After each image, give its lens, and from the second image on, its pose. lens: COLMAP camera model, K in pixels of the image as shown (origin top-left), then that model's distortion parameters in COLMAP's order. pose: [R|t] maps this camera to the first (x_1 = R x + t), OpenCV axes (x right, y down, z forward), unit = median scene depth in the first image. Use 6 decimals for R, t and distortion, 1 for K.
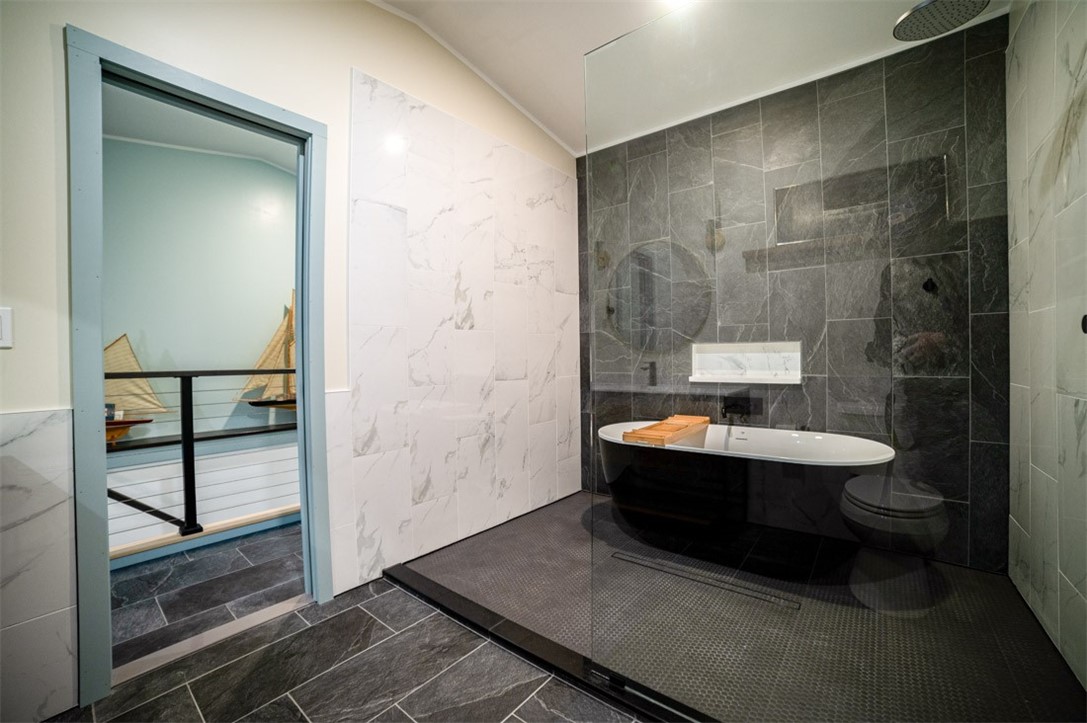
lens RADIAL K [[441.2, 0, 536.9], [0, 441.2, 357.3], [0, 0, 1]] dist [-0.107974, 0.036555]
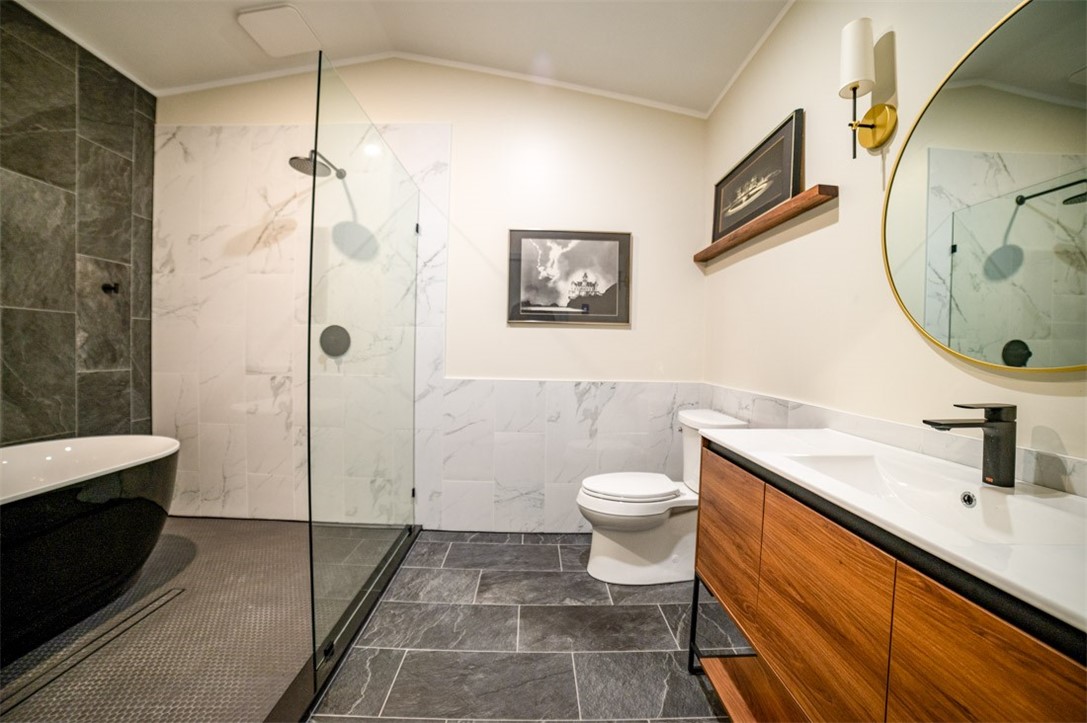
lens RADIAL K [[441.2, 0, 536.9], [0, 441.2, 357.3], [0, 0, 1]] dist [-0.107974, 0.036555]
pose [[-0.636446, -0.002249, 0.771318, -0.627394], [0.004539, 0.999968, 0.006661, 0.009823], [-0.771308, 0.007741, -0.636415, 0.810267]]
